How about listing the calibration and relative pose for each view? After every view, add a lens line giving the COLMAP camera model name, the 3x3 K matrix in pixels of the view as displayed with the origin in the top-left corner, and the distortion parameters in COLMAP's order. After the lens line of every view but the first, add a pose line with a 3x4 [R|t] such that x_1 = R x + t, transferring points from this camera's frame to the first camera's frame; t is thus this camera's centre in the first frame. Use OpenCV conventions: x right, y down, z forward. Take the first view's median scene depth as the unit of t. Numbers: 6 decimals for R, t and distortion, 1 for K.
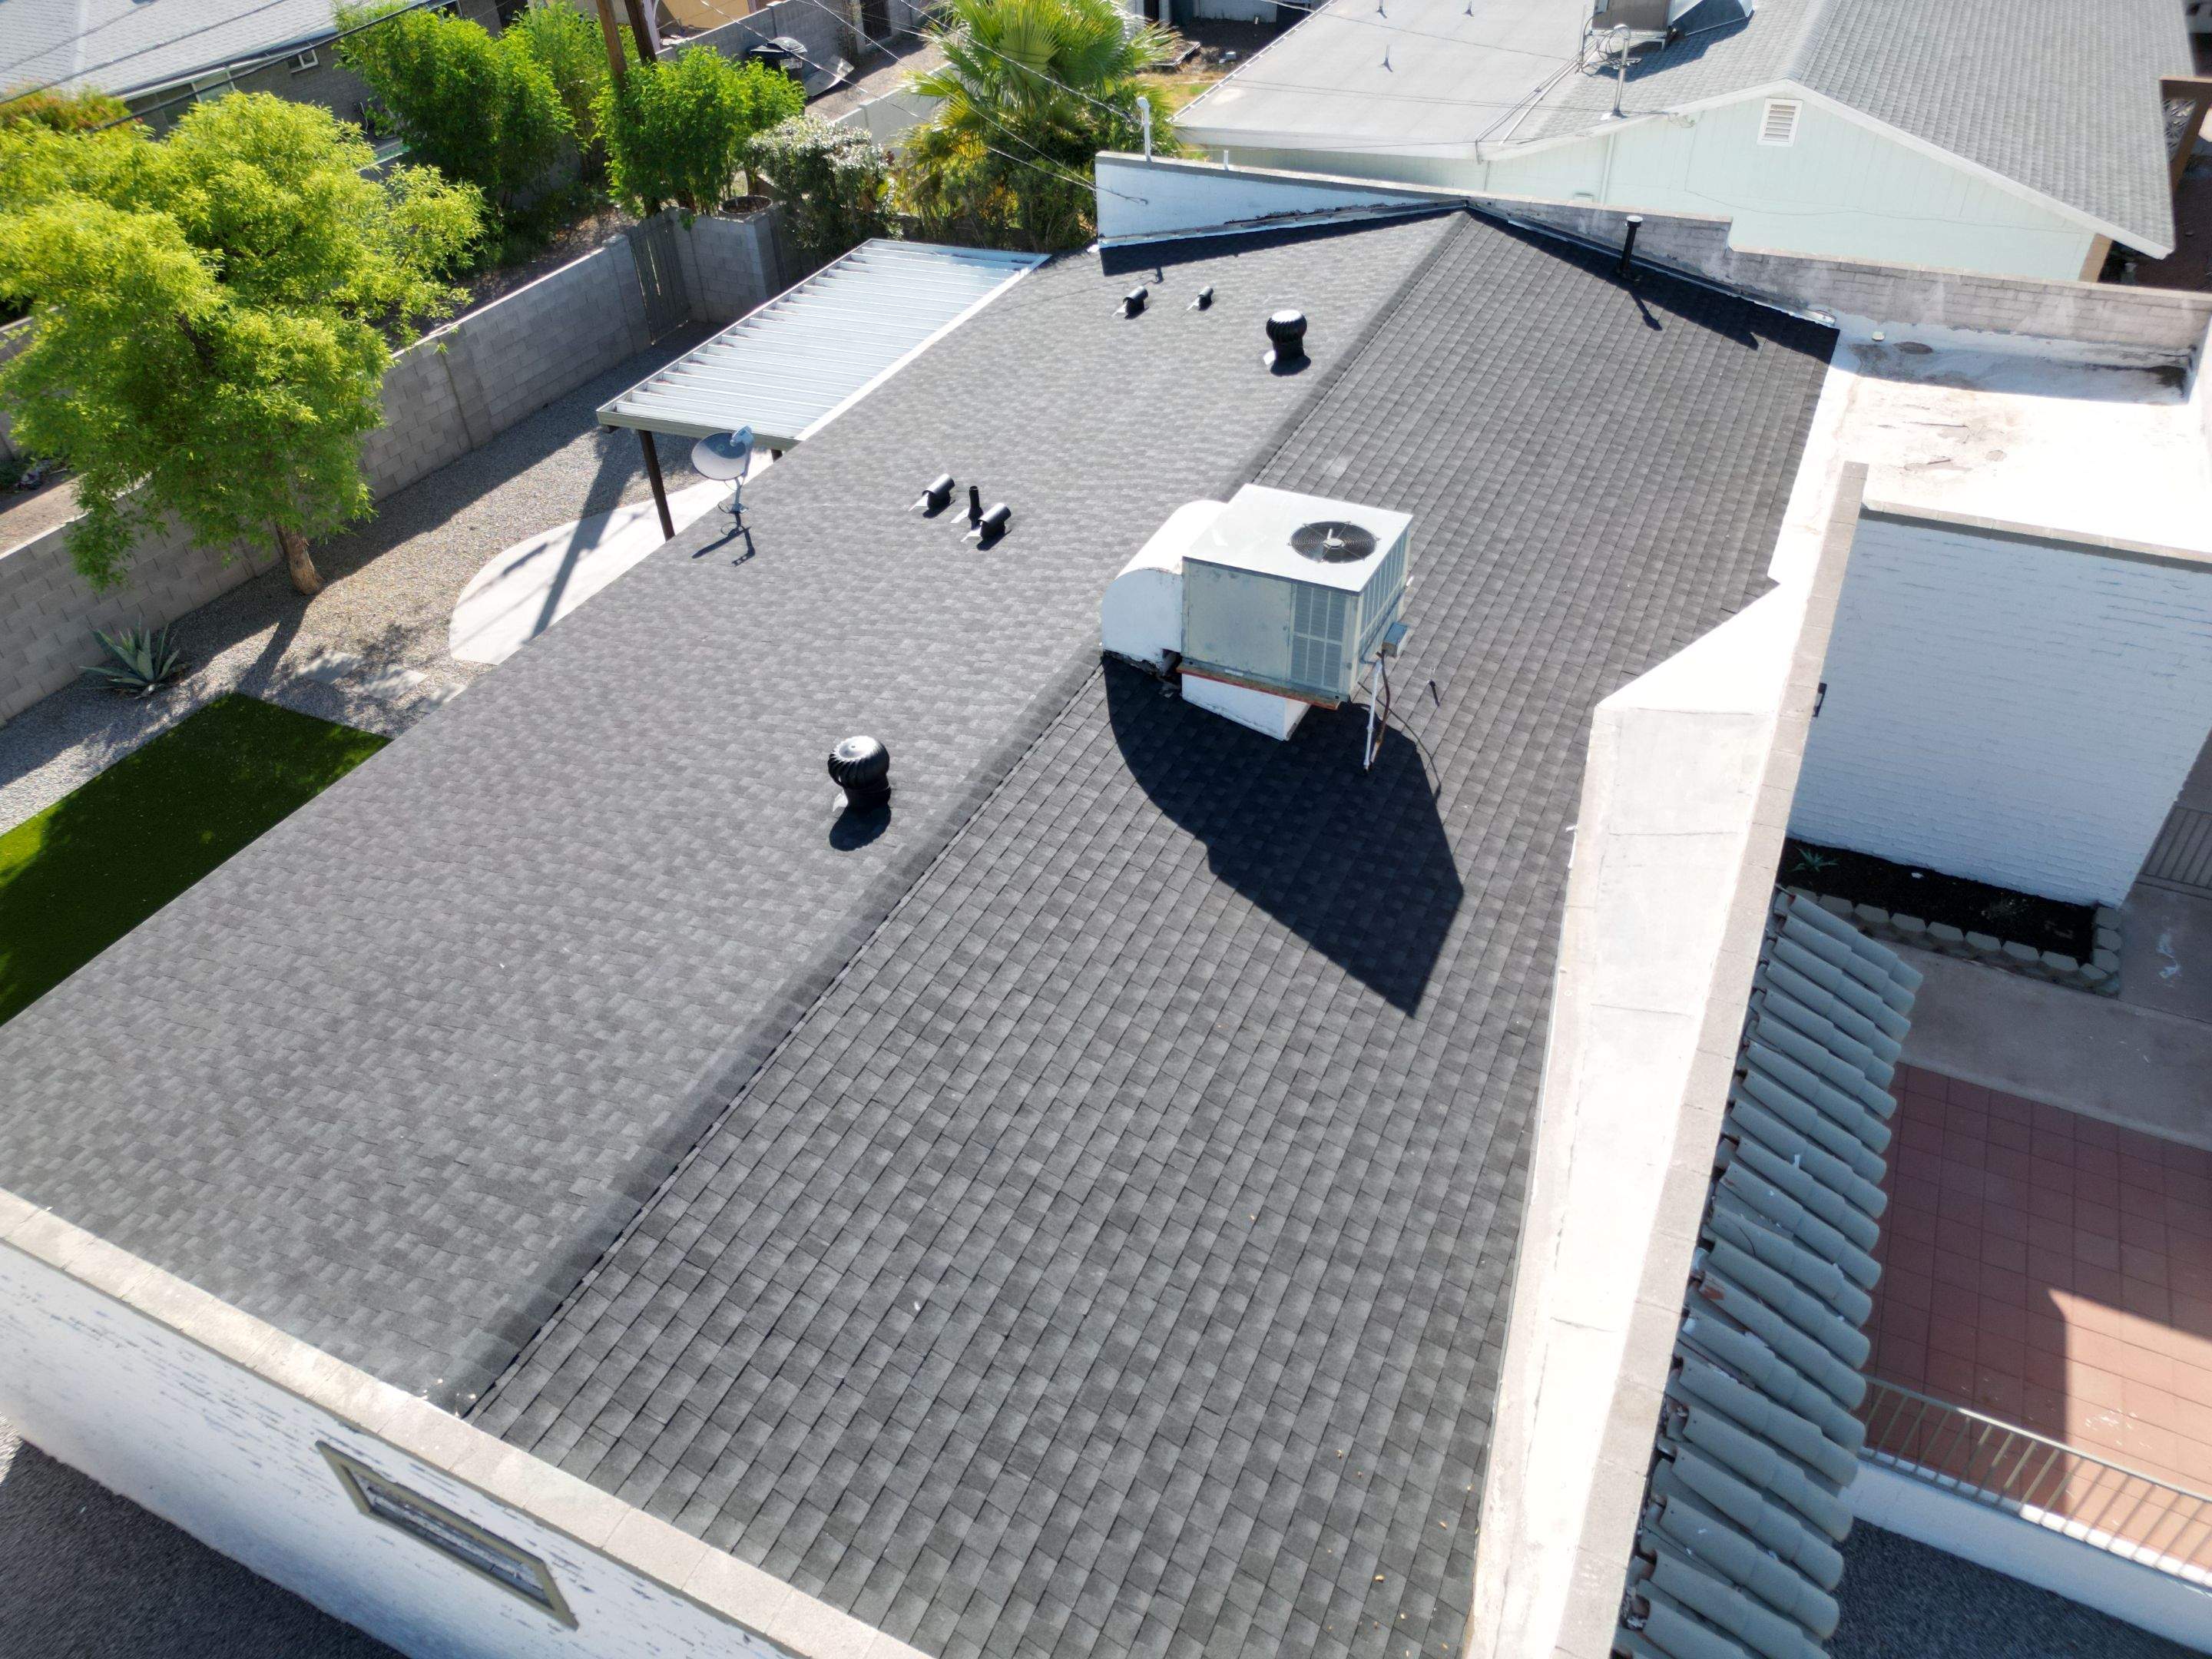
lens RADIAL K [[1546.5, 0, 1106.5], [0, 1546.5, 818.2], [0, 0, 1]] dist [0.052219, -0.043484]
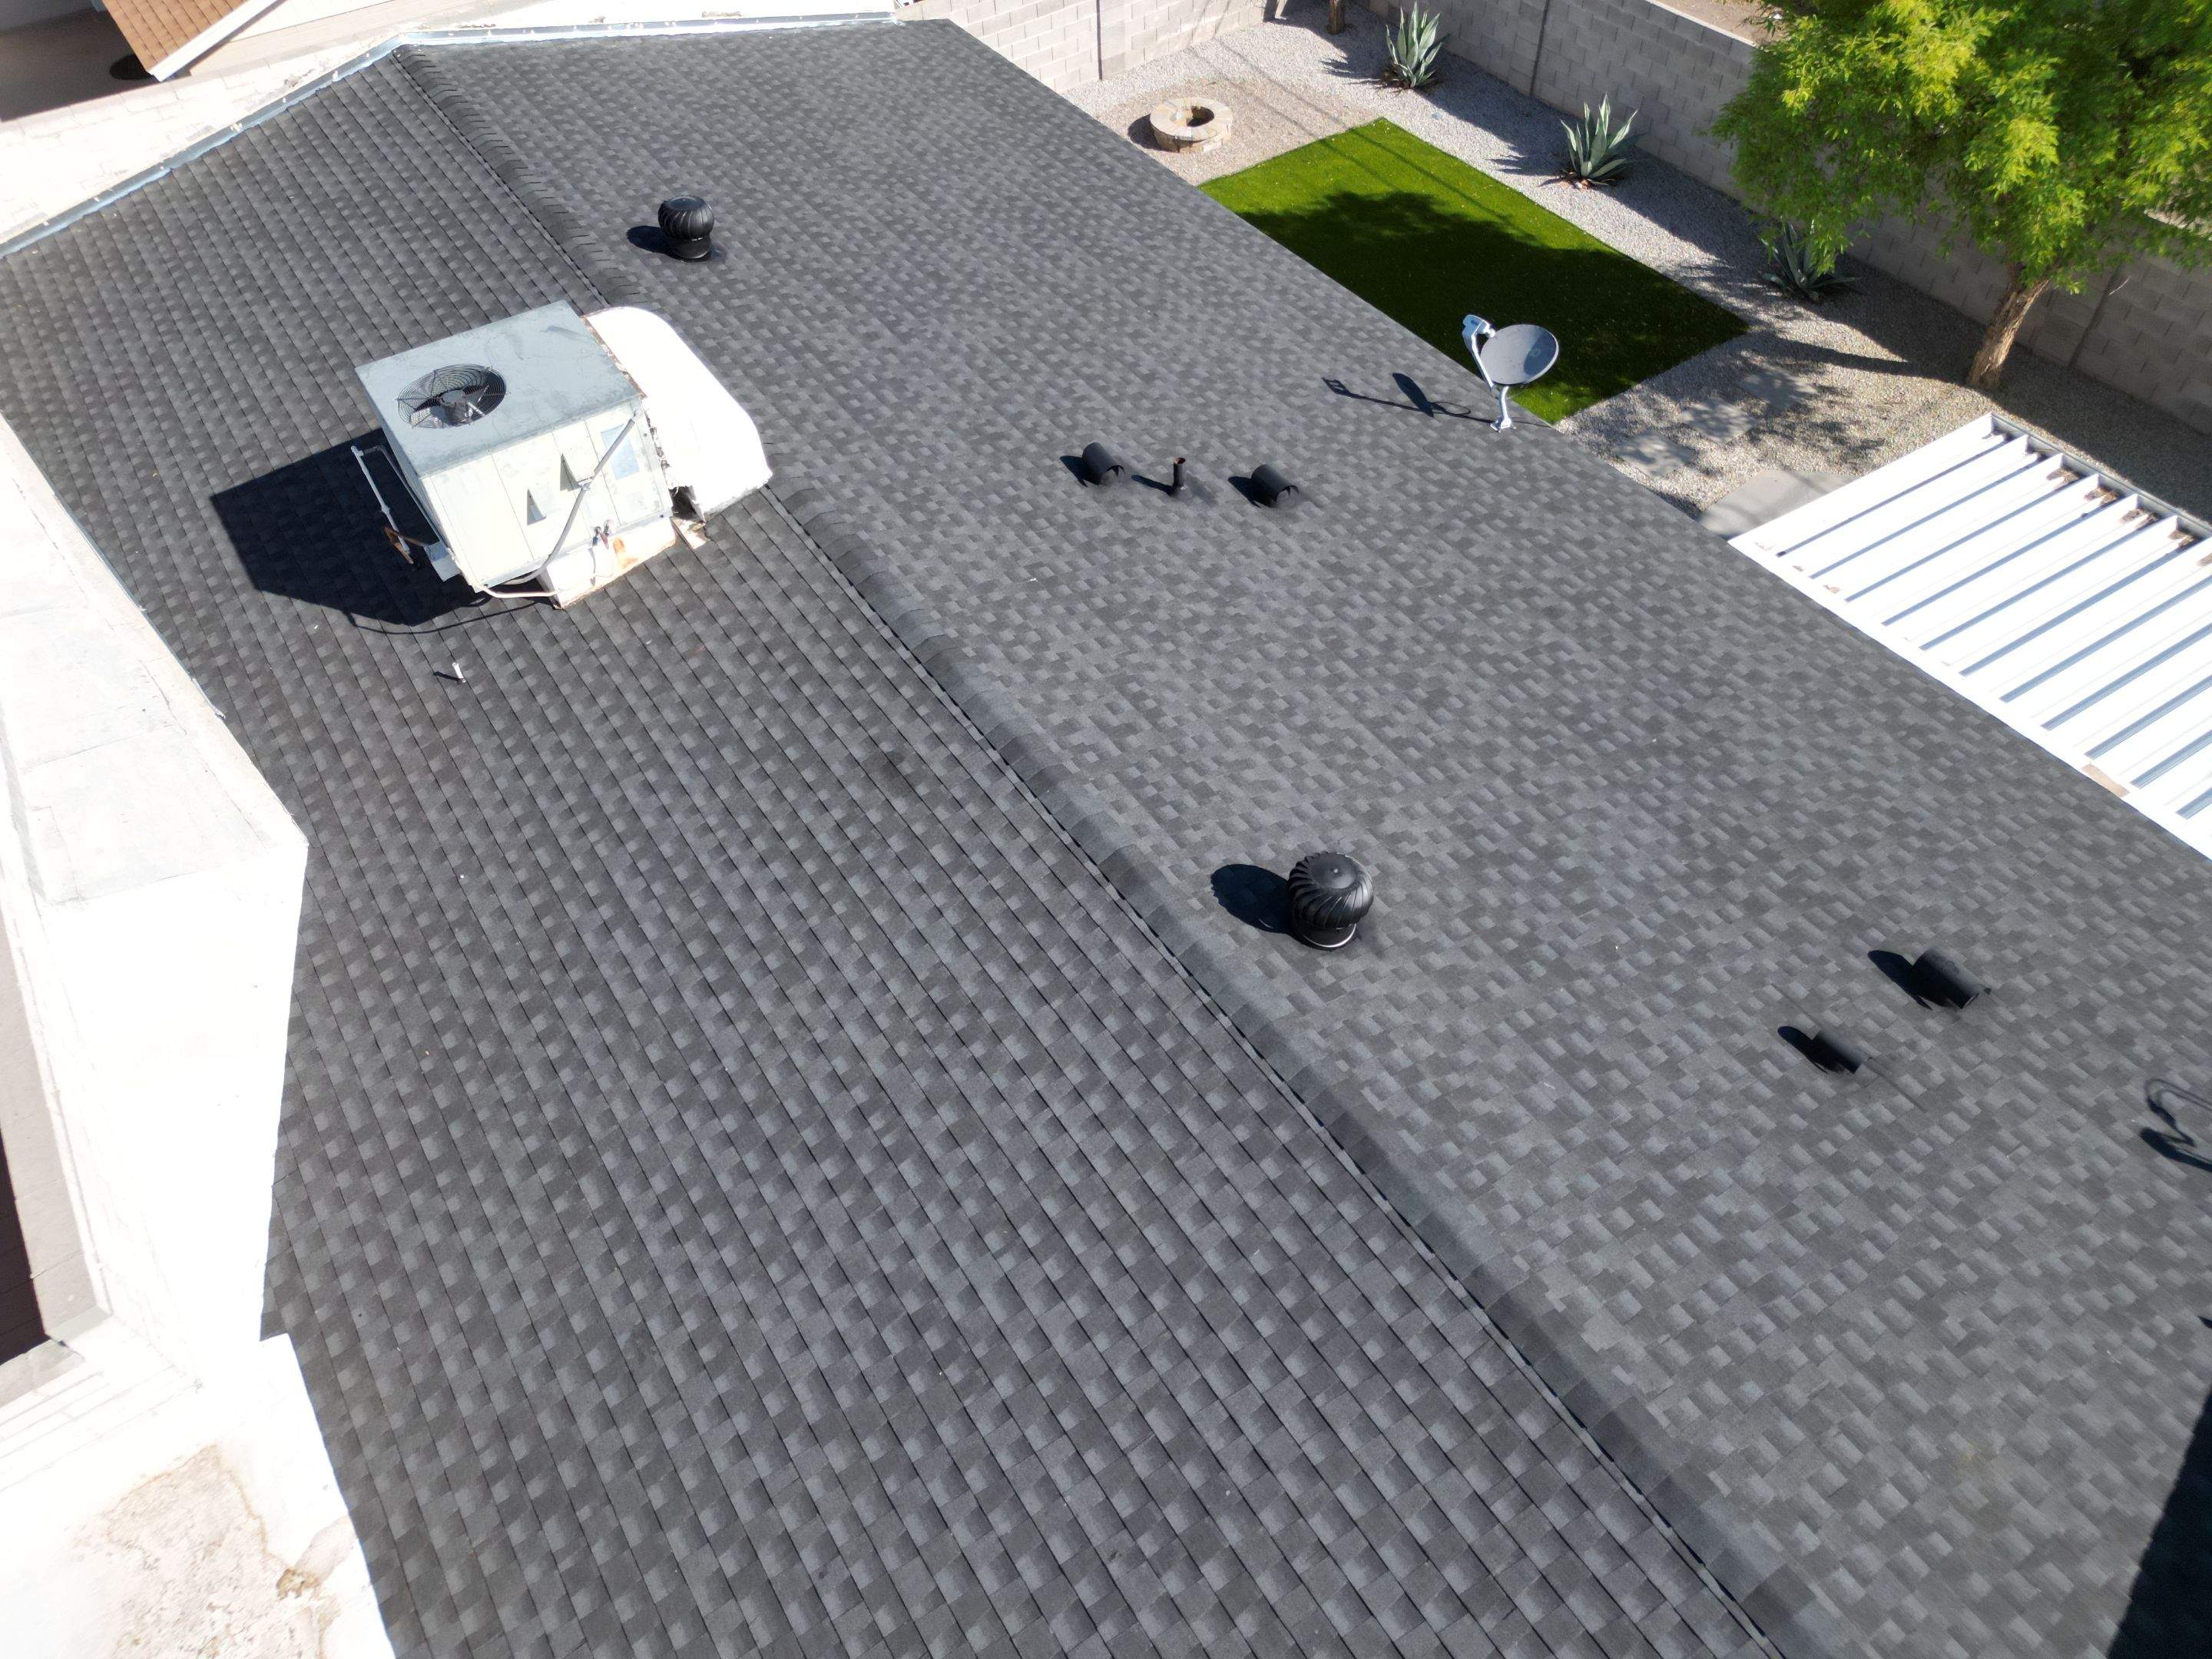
lens RADIAL K [[1546.5, 0, 1117.9], [0, 1546.5, 833.2], [0, 0, 1]] dist [0.052219, -0.043484]
pose [[-0.510465, 0.687820, -0.516071, 0.474995], [-0.503142, 0.247782, 0.827920, -0.845980], [0.697333, 0.682282, 0.219587, 1.047016]]
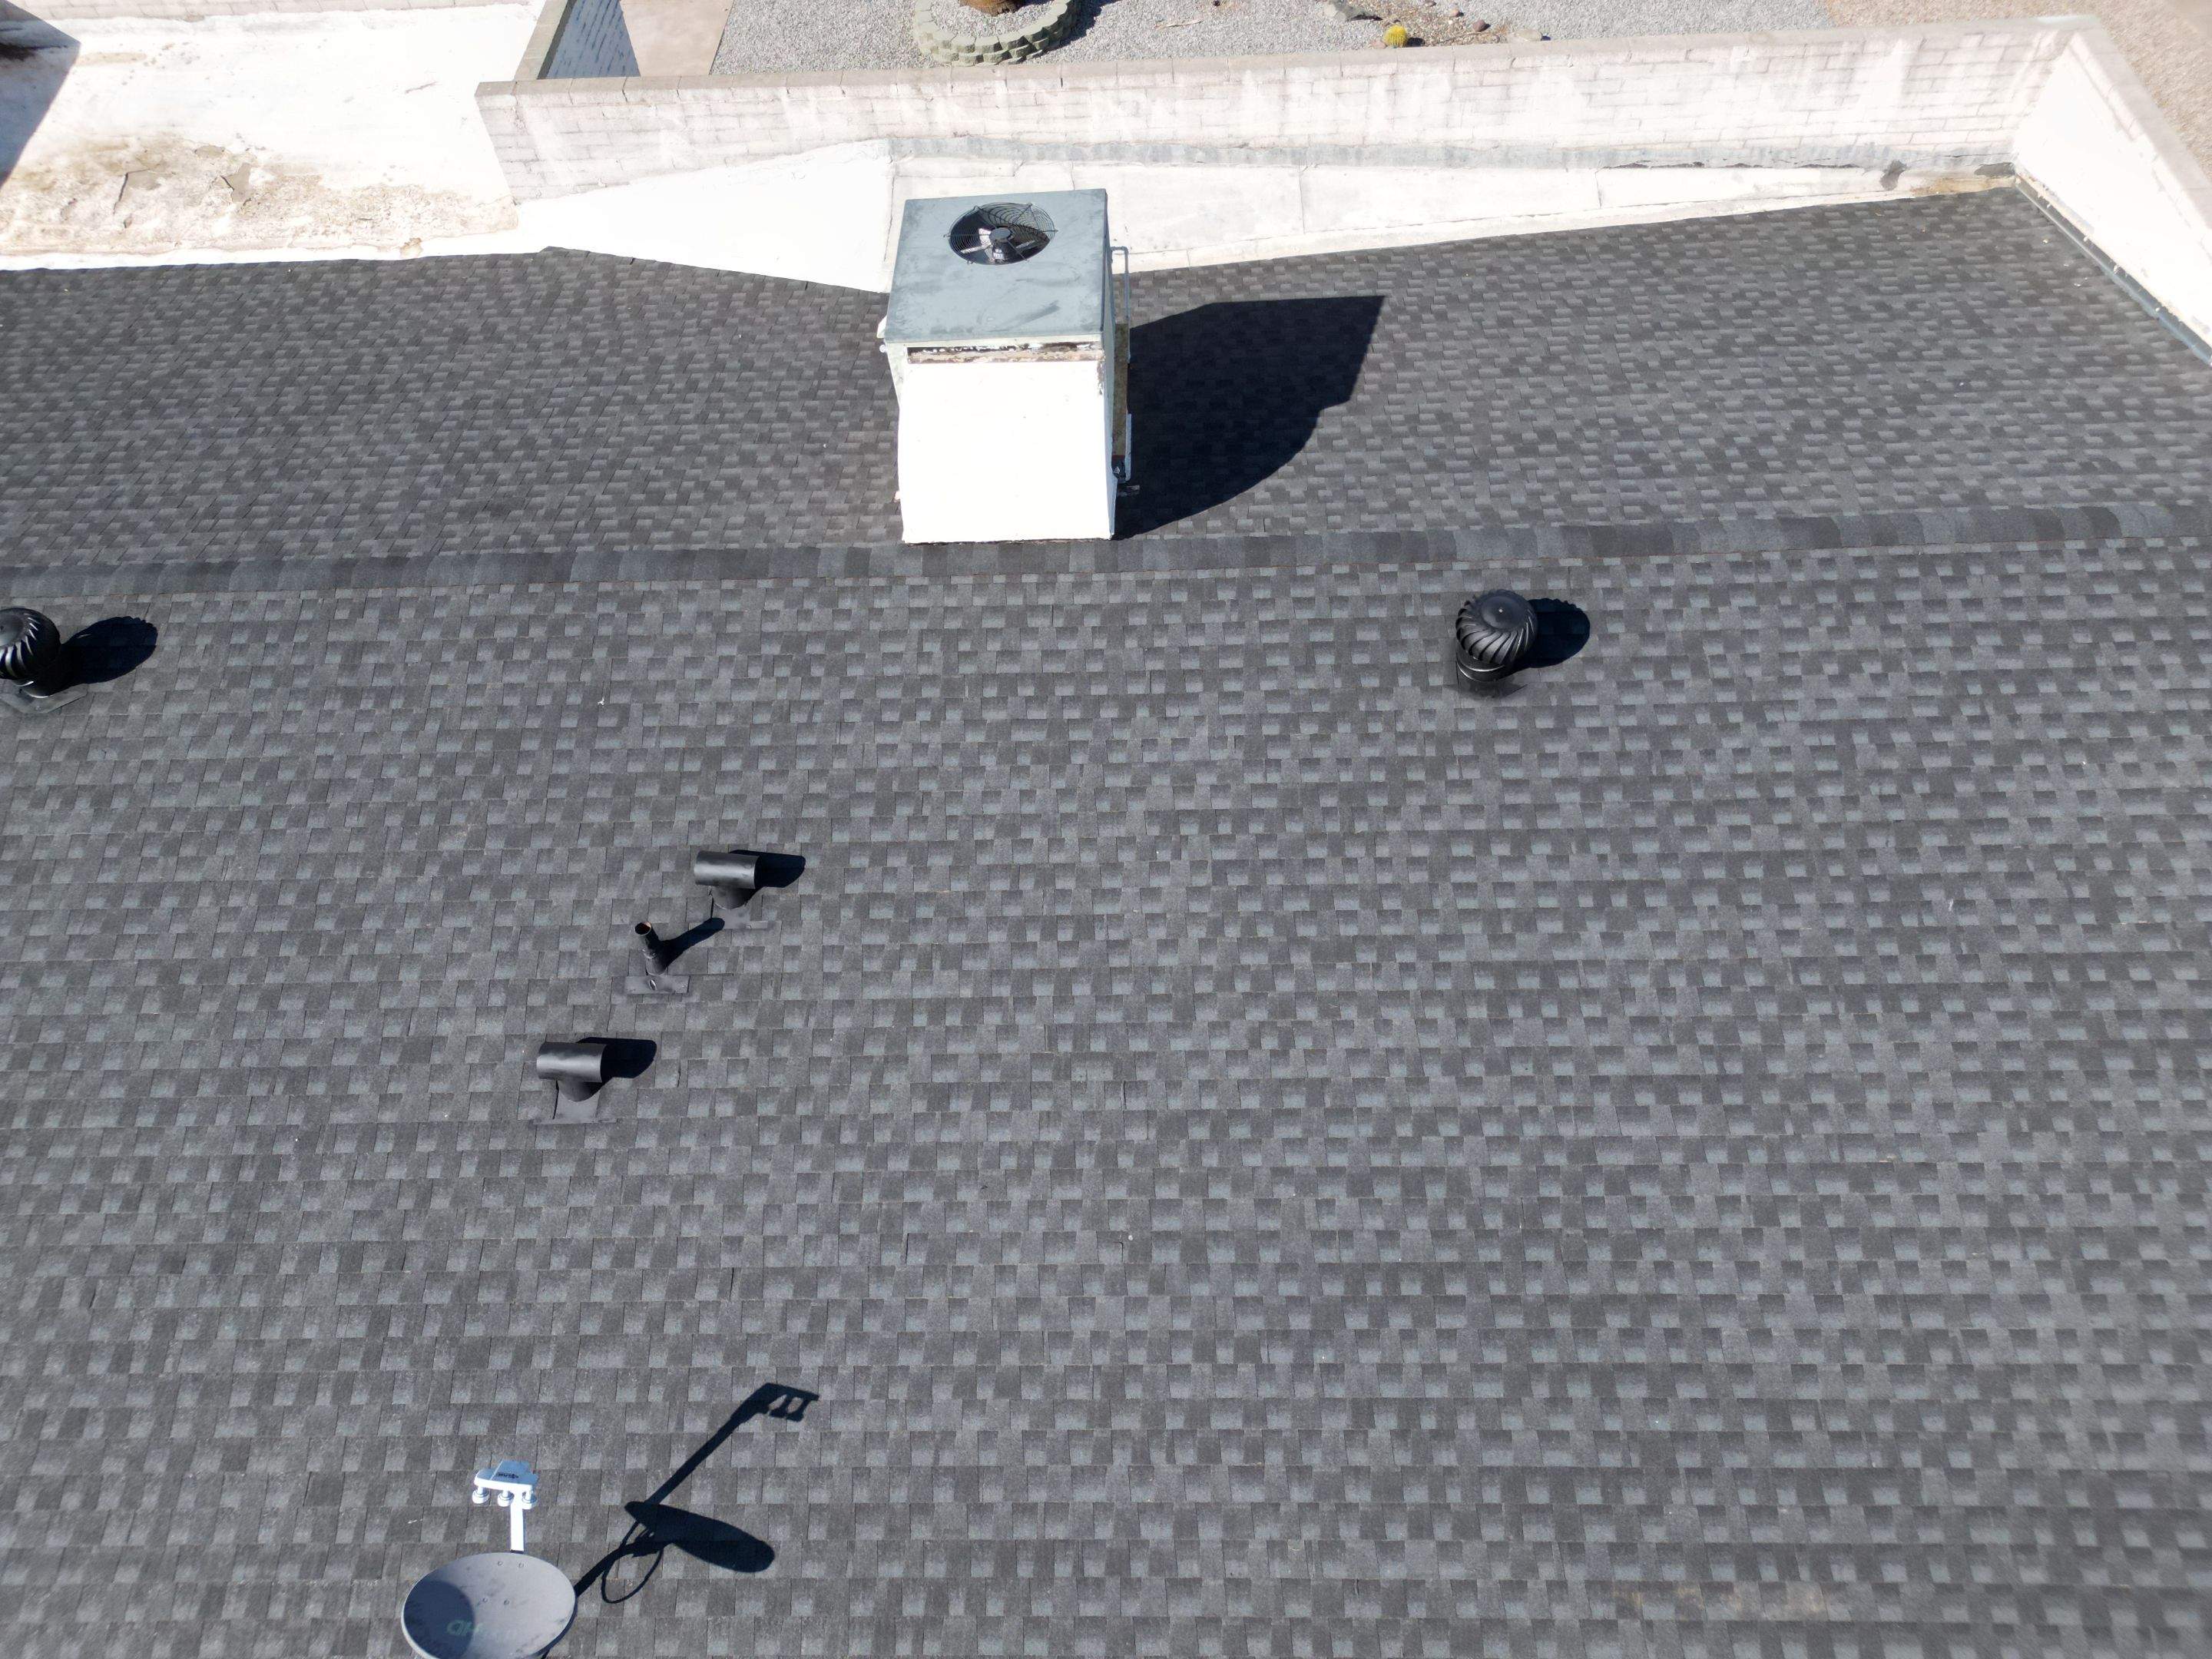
lens RADIAL K [[1546.5, 0, 1102.7], [0, 1546.5, 827.6], [0, 0, 1]] dist [0.052219, -0.043484]
pose [[-0.417274, -0.705909, 0.572342, -0.486998], [0.621062, 0.238268, 0.746666, -0.585577], [-0.663449, 0.667024, 0.338990, 0.766512]]
